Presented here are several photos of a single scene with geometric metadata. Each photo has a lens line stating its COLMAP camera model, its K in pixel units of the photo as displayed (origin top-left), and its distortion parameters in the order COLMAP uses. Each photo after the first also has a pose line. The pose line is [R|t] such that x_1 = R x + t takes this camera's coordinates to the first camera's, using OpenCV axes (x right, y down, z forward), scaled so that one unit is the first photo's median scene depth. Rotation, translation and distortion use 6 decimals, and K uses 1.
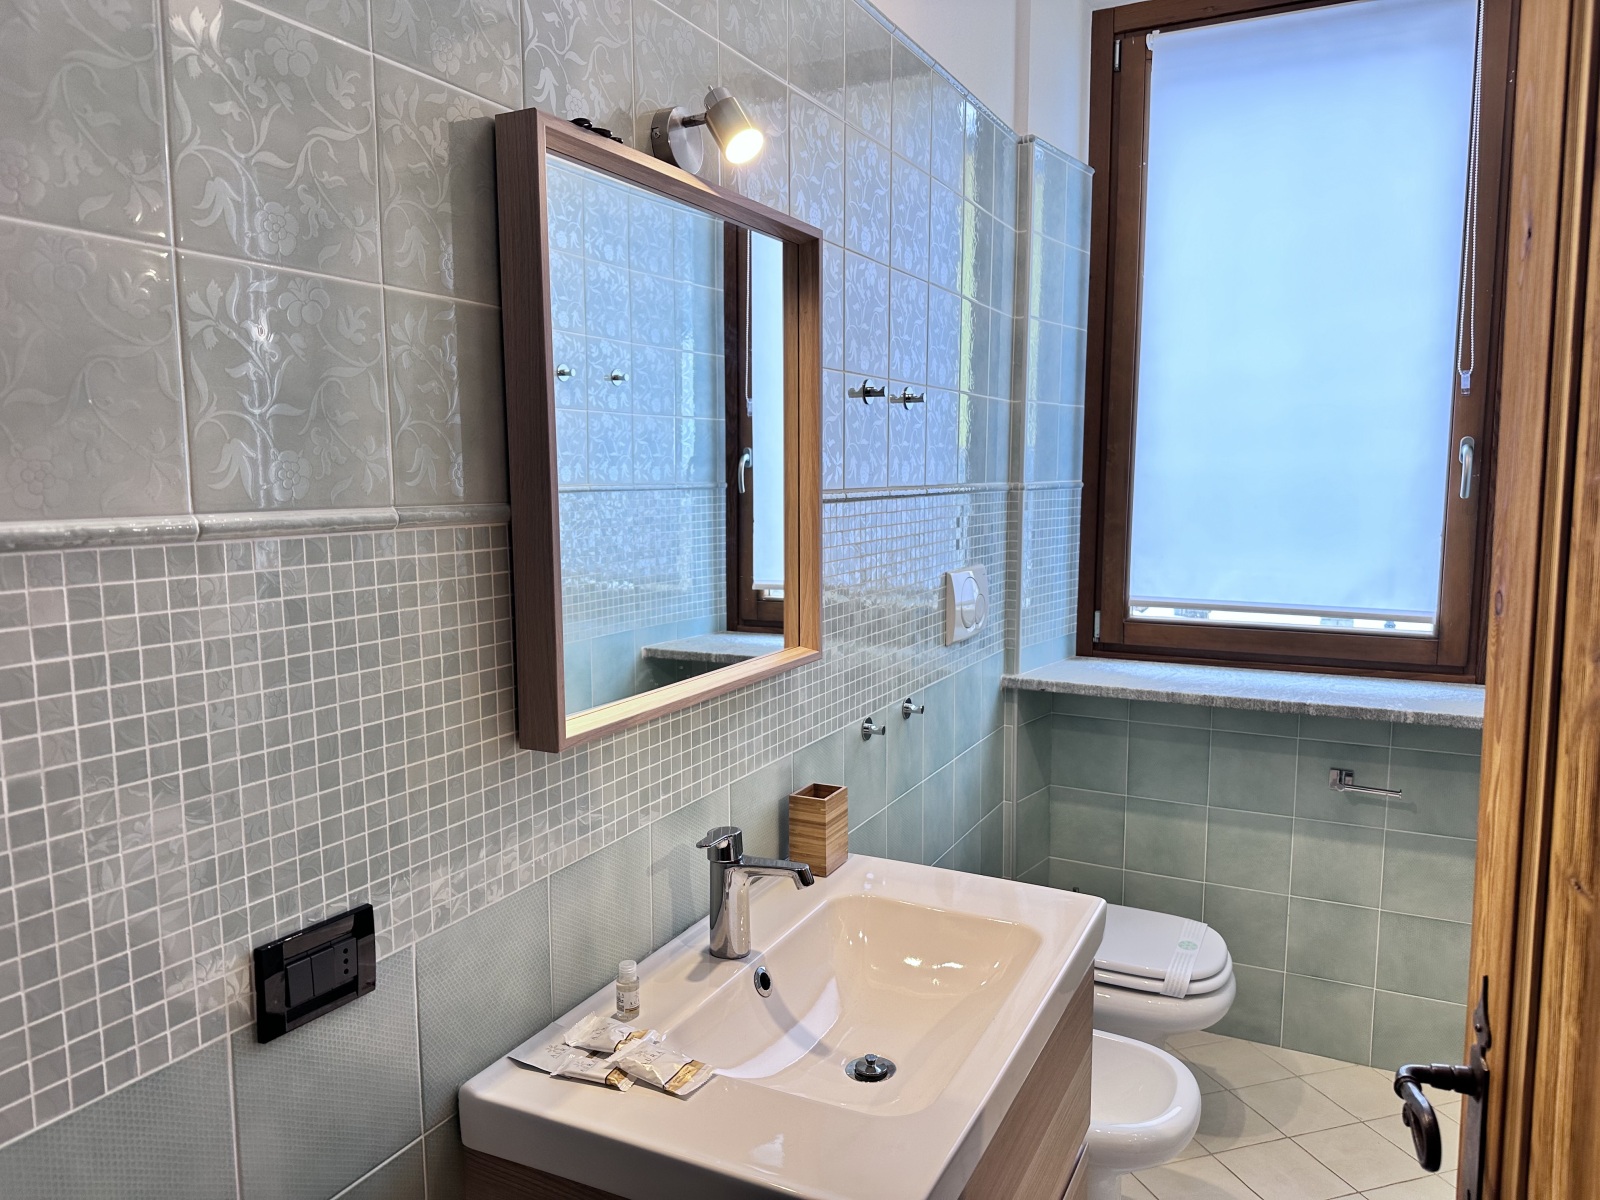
lens RADIAL K [[1134.6, 0, 798.0], [0, 1134.6, 599.6], [0, 0, 1]] dist [0.051304, -0.000951]
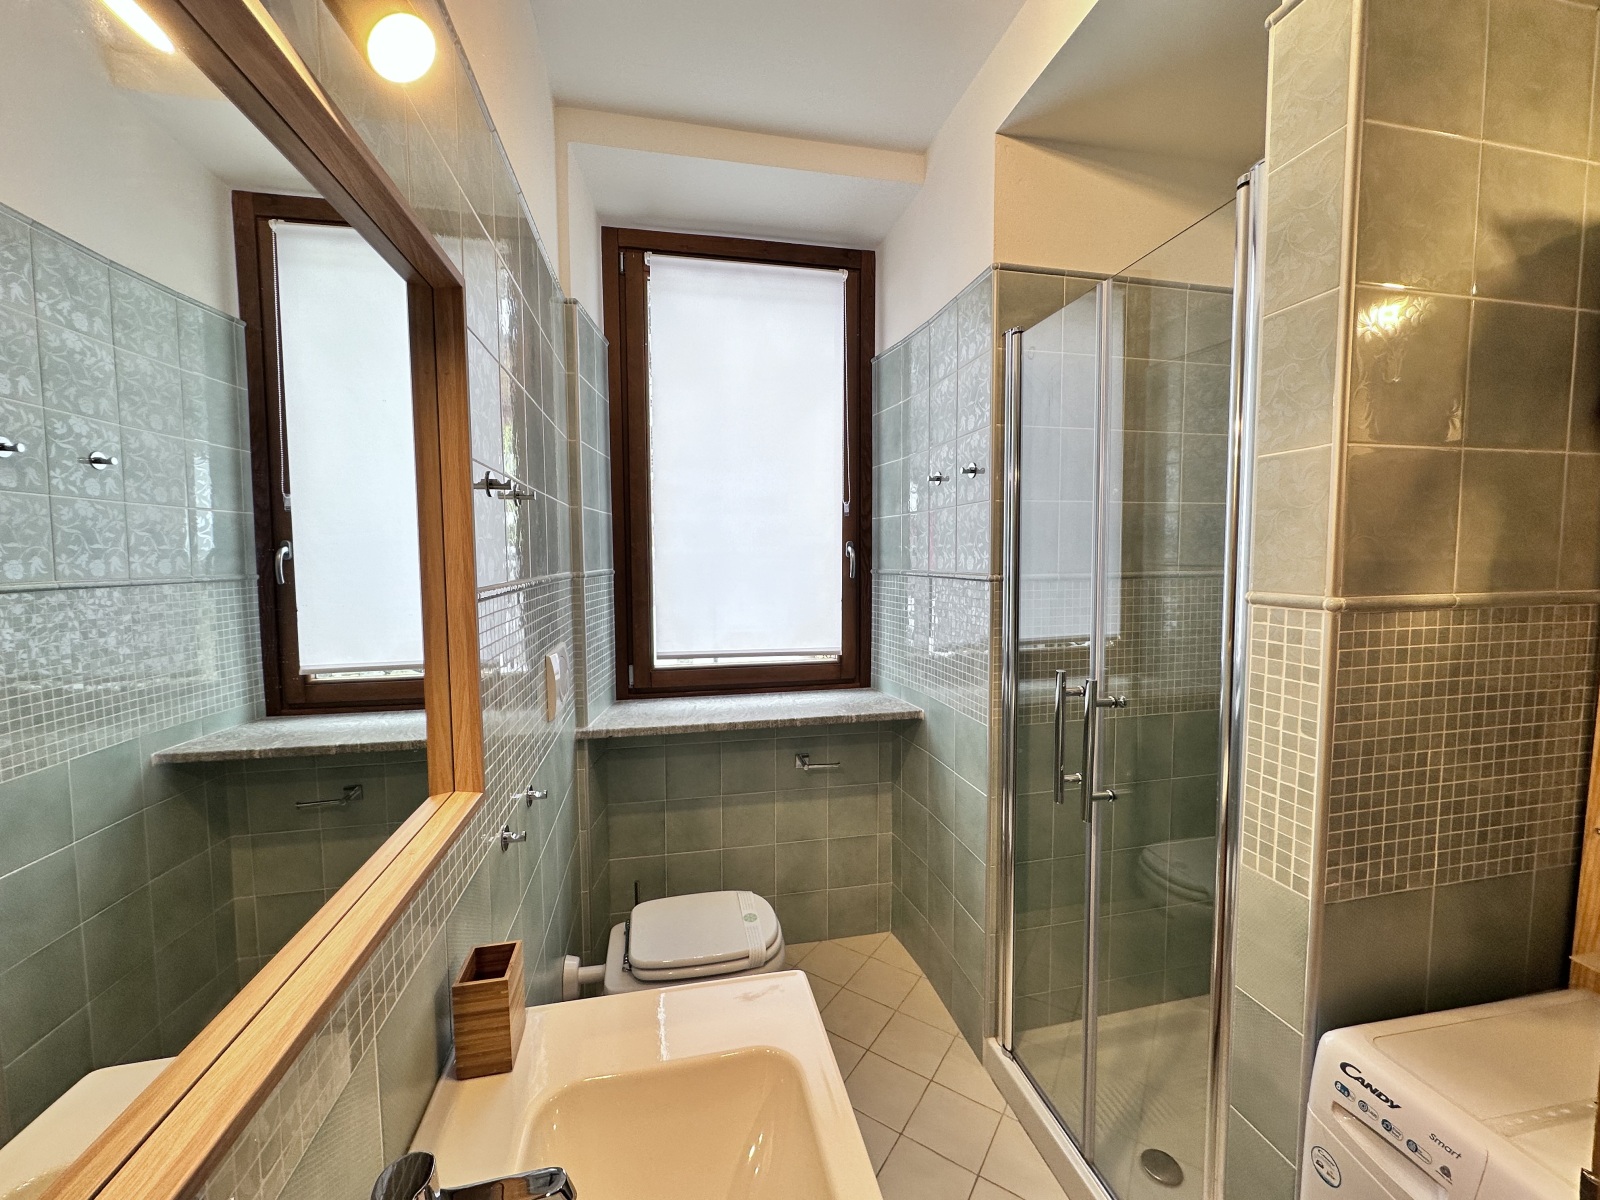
lens RADIAL K [[641.2, 0, 807.0], [0, 641.2, 599.5], [0, 0, 1]] dist [-0.003430, 0.000269]
pose [[0.778719, -0.043839, 0.625840, -0.044782], [0.071946, 0.997215, -0.019667, -0.036811], [-0.623234, 0.060342, 0.779704, 0.269194]]
